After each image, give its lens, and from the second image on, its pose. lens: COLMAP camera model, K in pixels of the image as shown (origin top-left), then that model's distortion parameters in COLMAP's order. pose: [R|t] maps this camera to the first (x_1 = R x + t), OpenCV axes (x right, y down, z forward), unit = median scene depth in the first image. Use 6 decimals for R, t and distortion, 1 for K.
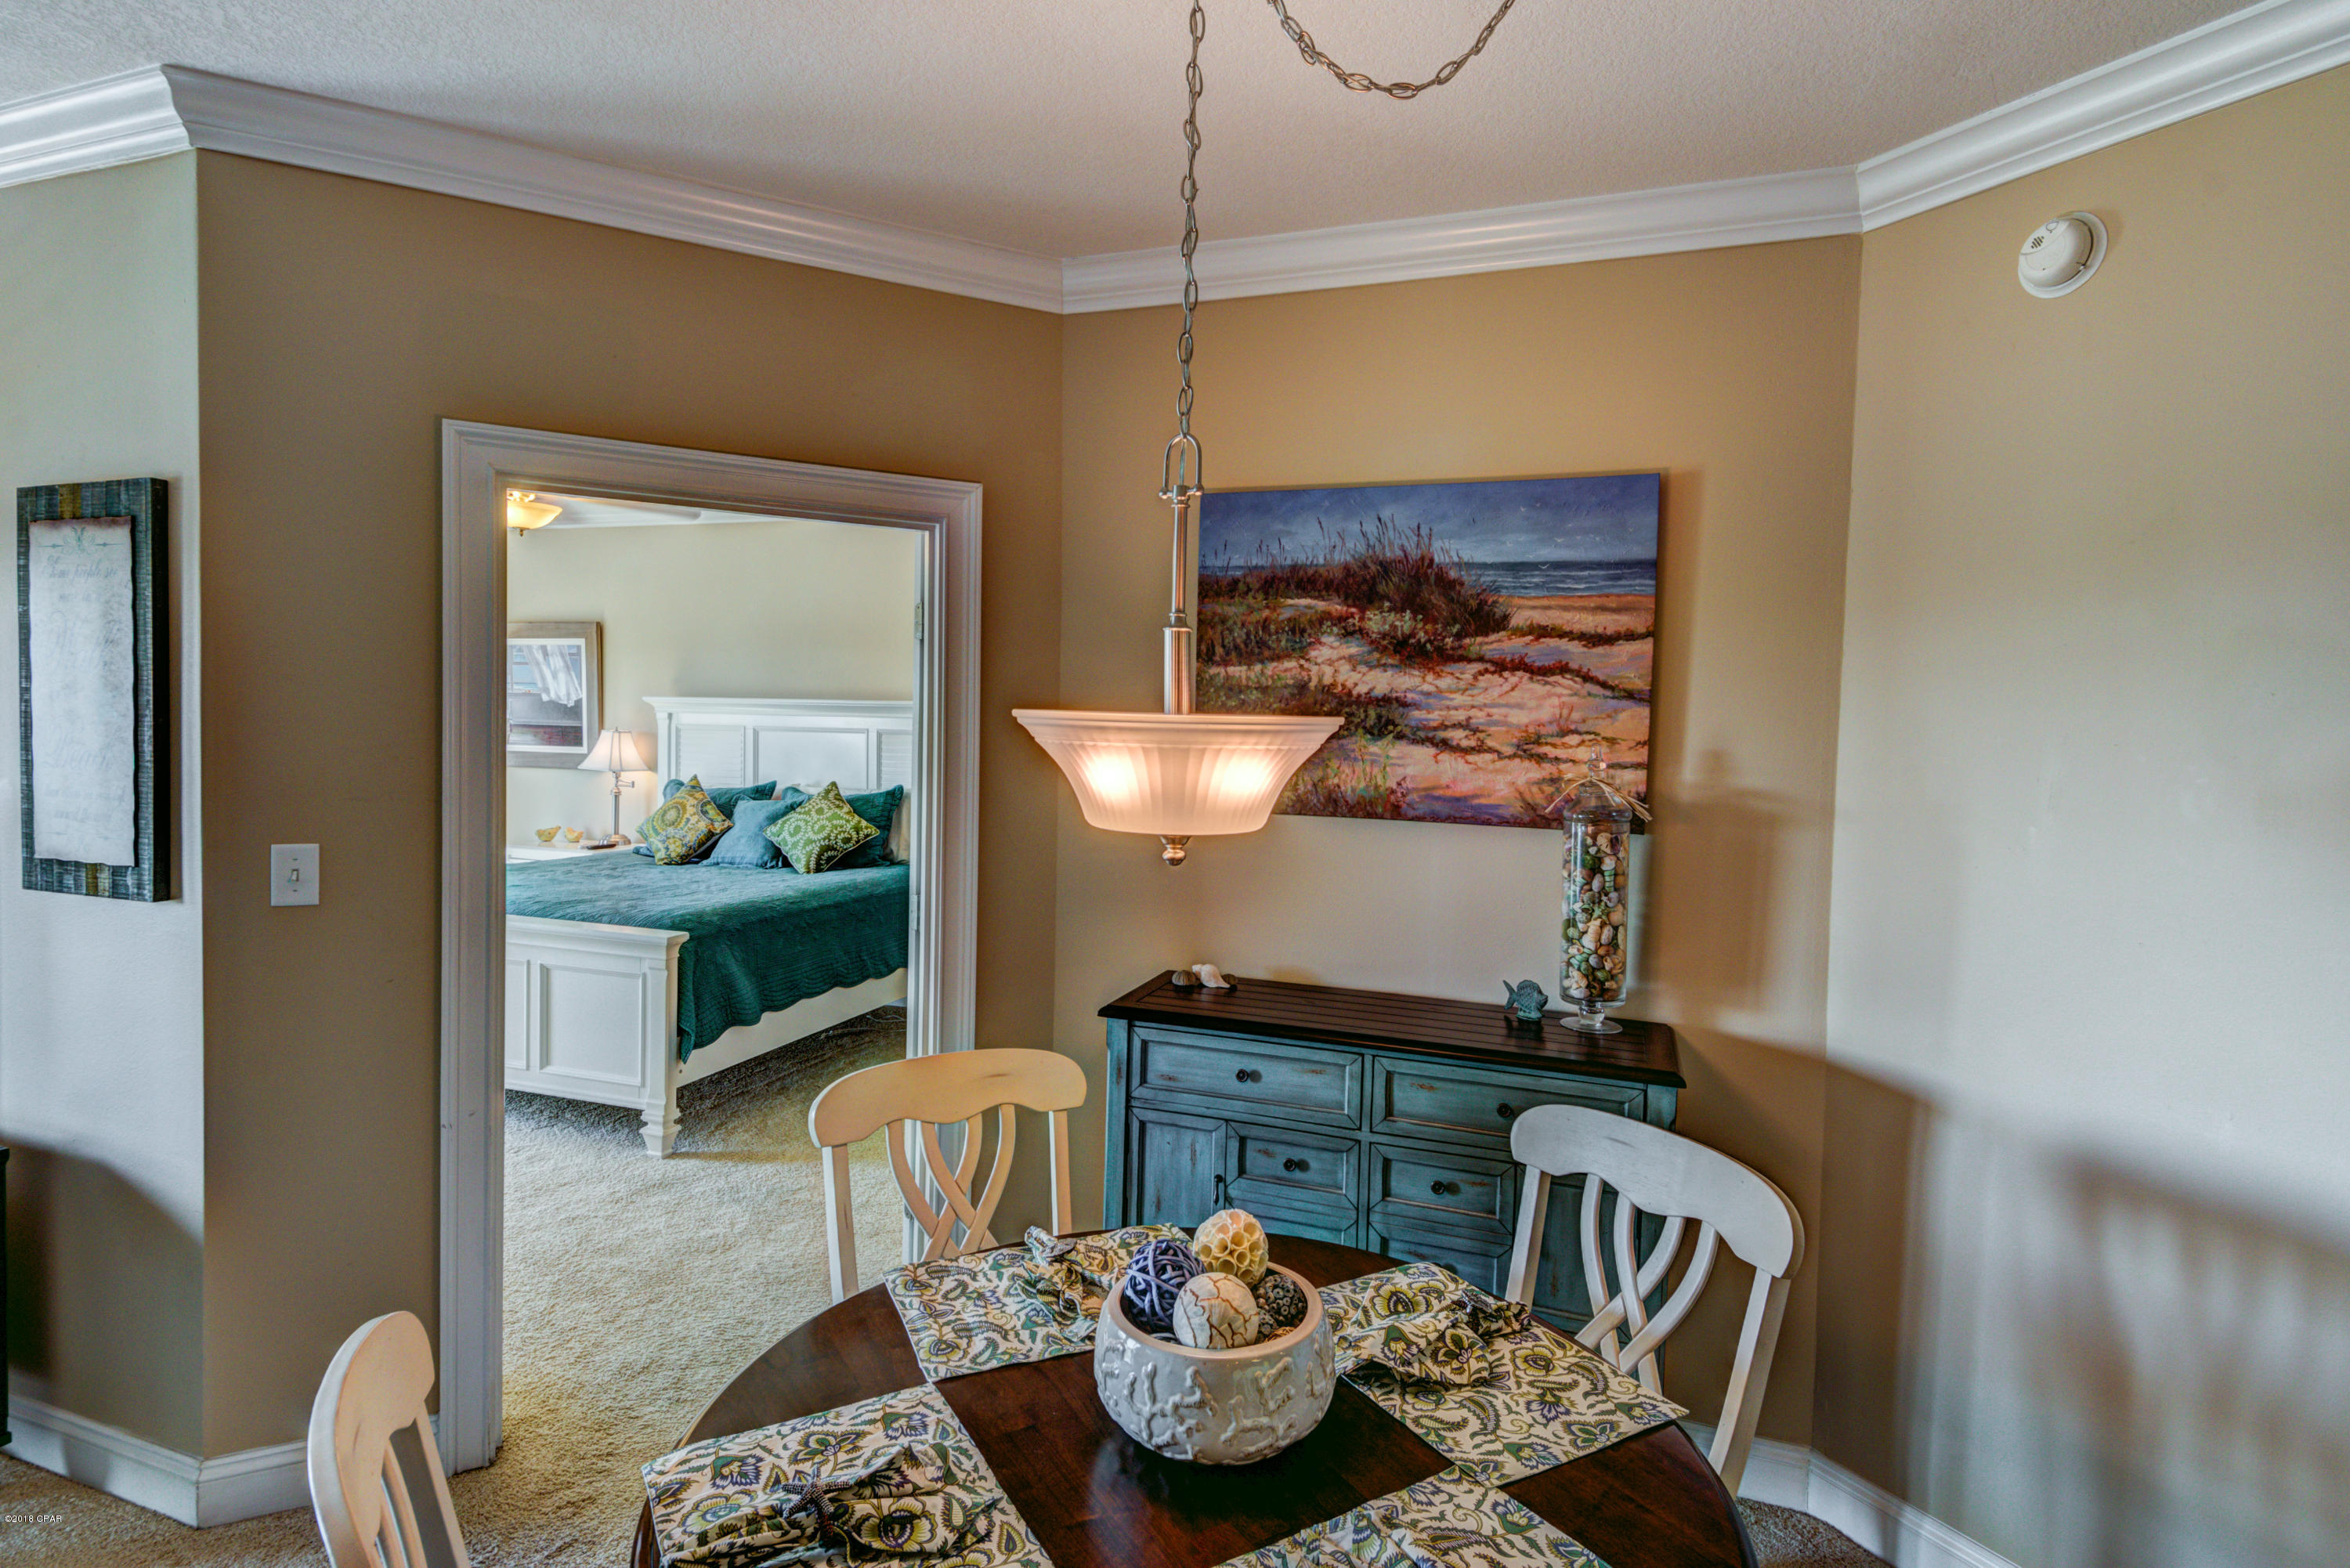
lens RADIAL K [[1239.9, 0, 1162.8], [0, 1239.9, 773.2], [0, 0, 1]] dist [0.039808, 0.000052]
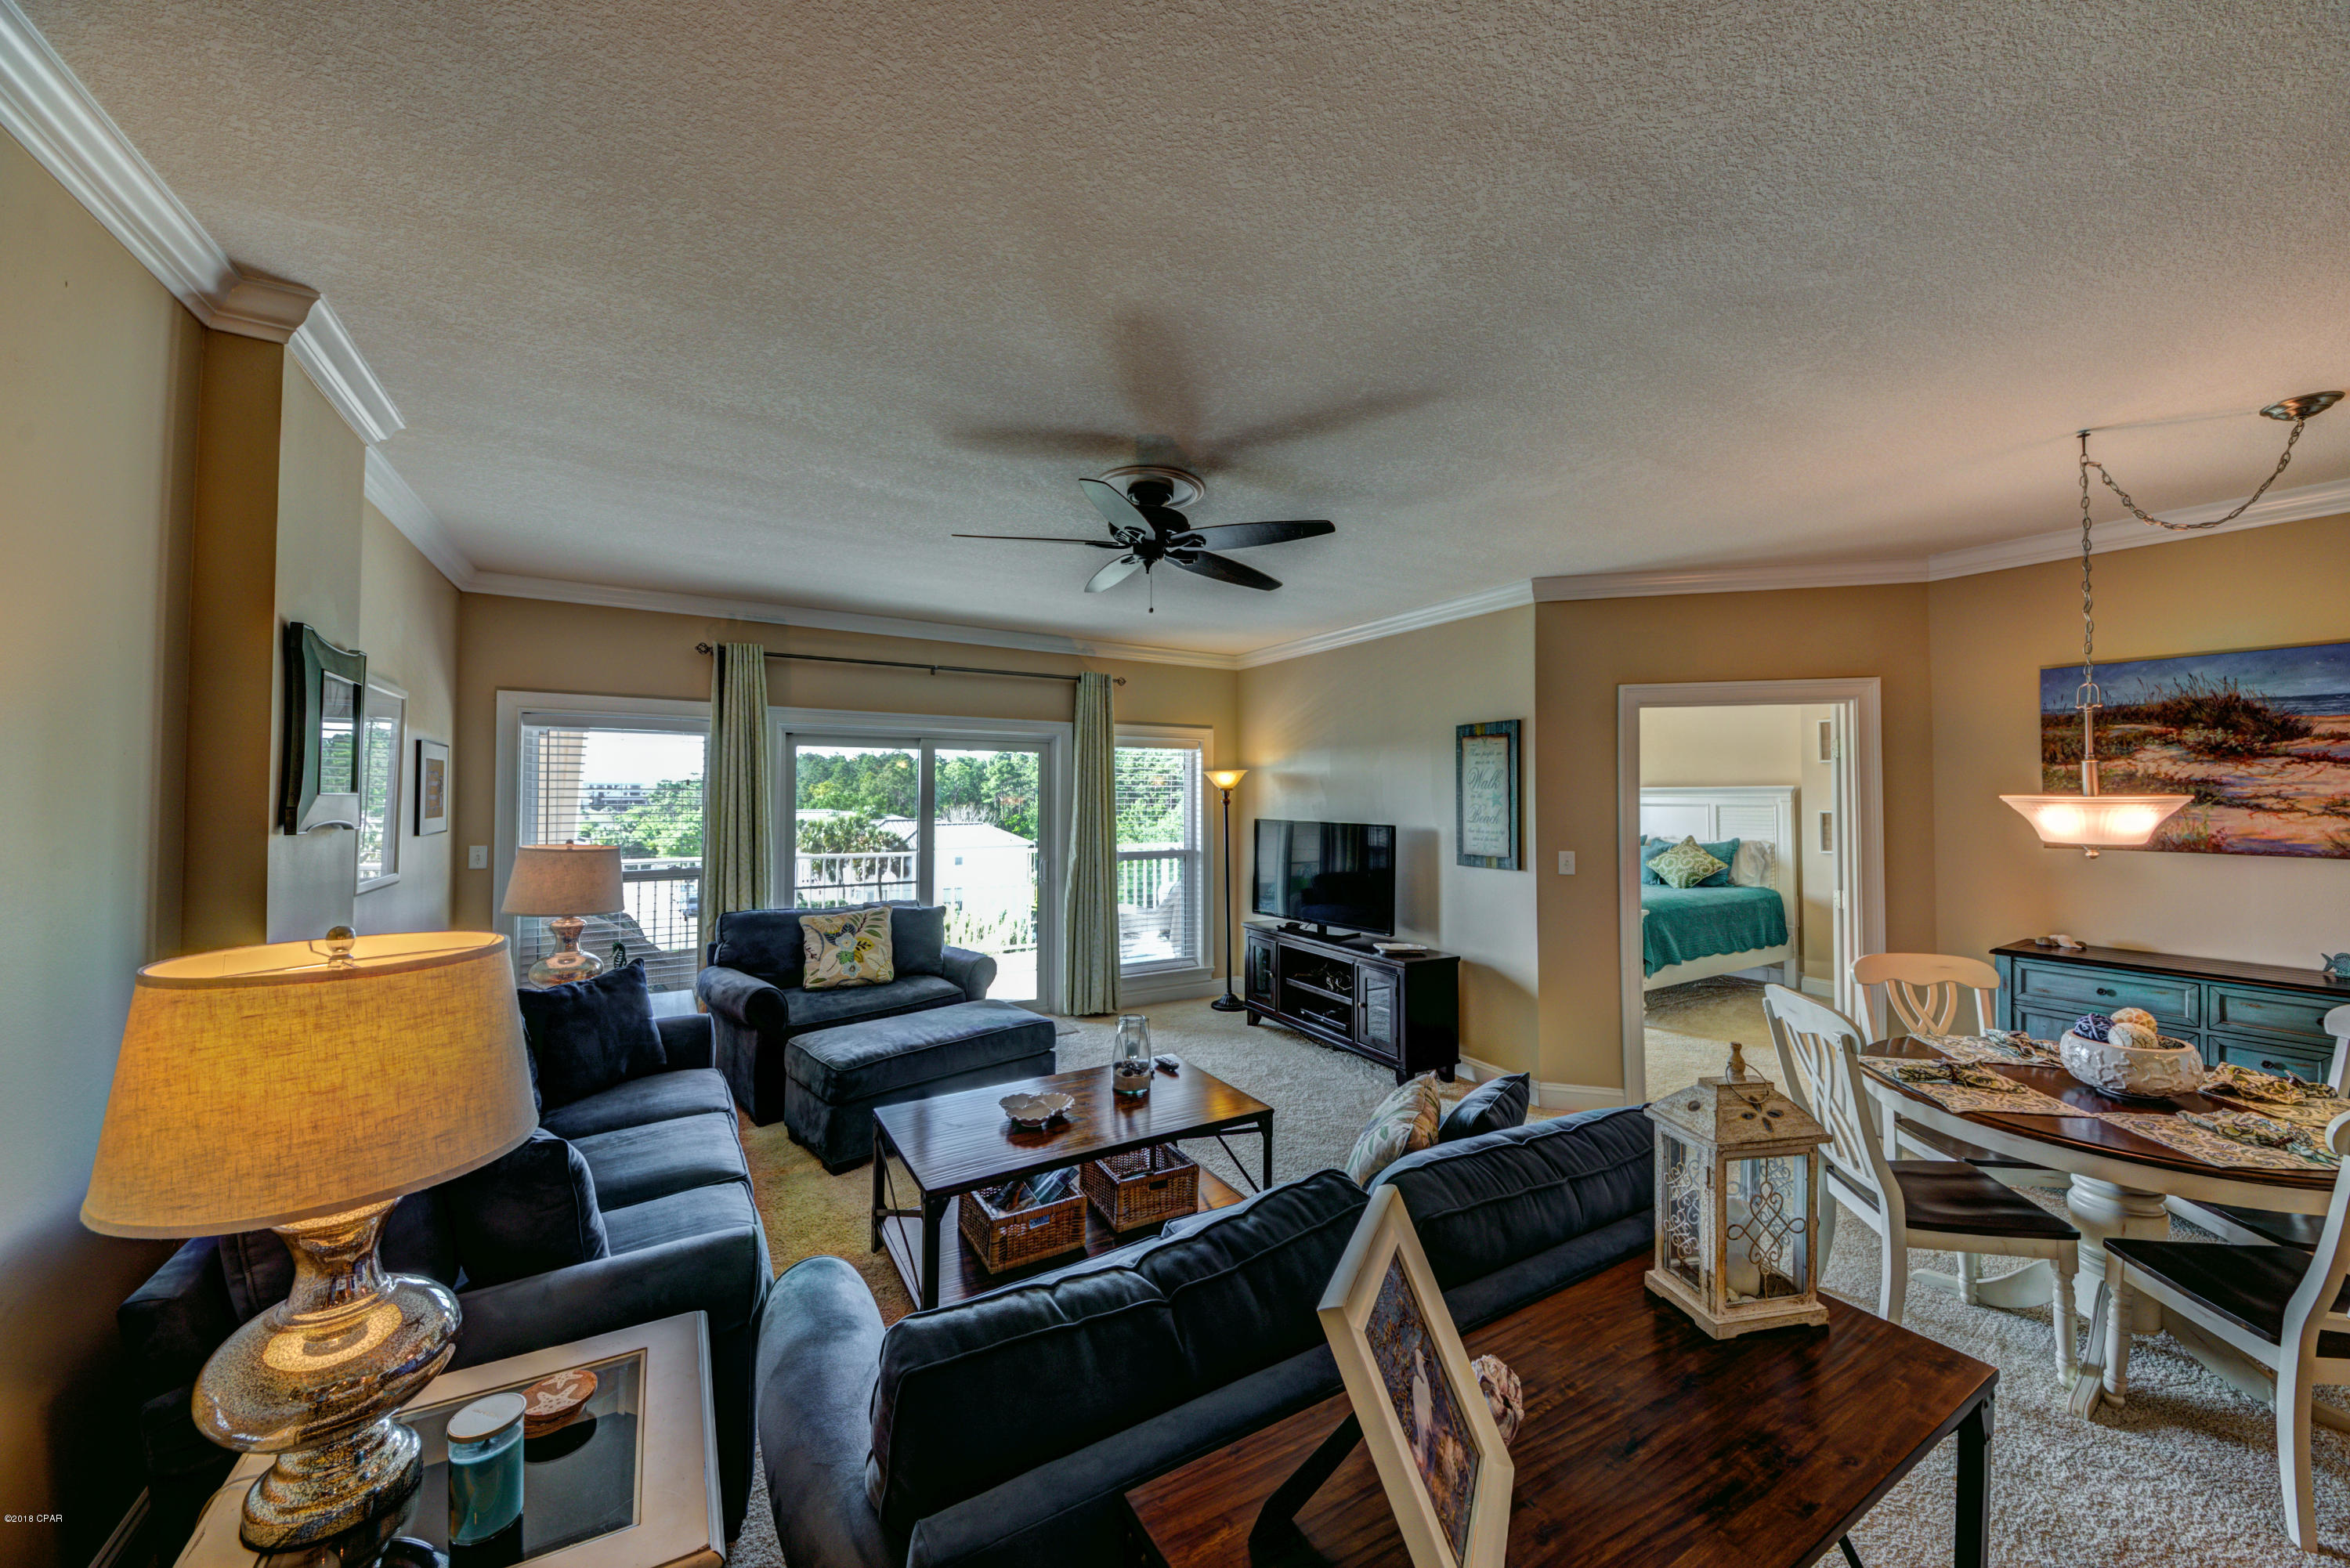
lens RADIAL K [[841.1, 0, 1174.4], [0, 841.1, 775.5], [0, 0, 1]] dist [0.000593, -0.005924]
pose [[0.768253, -0.034396, -0.639222, -0.174716], [-0.010782, 0.997719, -0.066644, 0.023082], [0.640056, 0.058091, 0.766129, -0.763062]]
